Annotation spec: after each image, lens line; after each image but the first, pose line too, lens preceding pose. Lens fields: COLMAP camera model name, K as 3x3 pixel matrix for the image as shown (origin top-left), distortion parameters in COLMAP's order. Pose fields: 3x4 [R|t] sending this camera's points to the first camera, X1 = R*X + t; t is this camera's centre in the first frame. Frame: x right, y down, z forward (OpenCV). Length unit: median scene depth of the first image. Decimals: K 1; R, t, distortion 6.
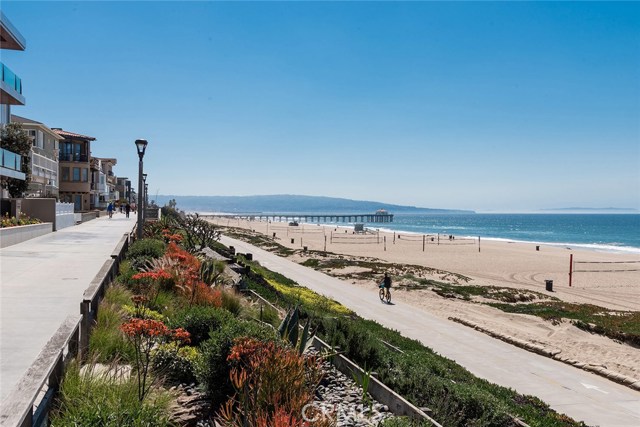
lens RADIAL K [[628.7, 0, 321.2], [0, 628.7, 214.0], [0, 0, 1]] dist [-0.003307, 0.000000]
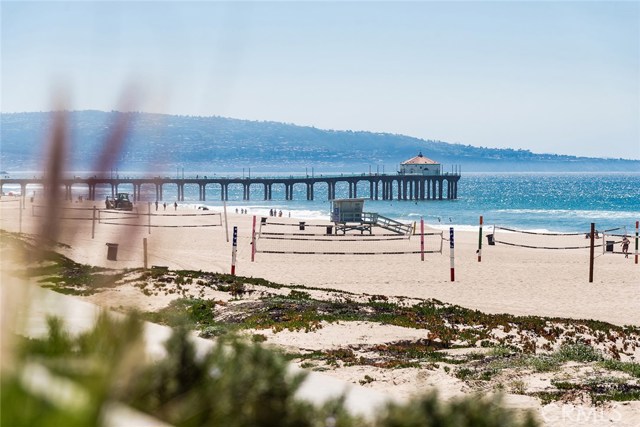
lens RADIAL K [[1951.2, 0, 320.0], [0, 1951.2, 213.5], [0, 0, 1]] dist [-0.375909, 0.000000]
pose [[0.998166, -0.005010, 0.060328, -0.006621], [0.004969, 0.999987, 0.000821, 0.027866], [-0.060331, -0.000520, 0.998178, 0.158718]]
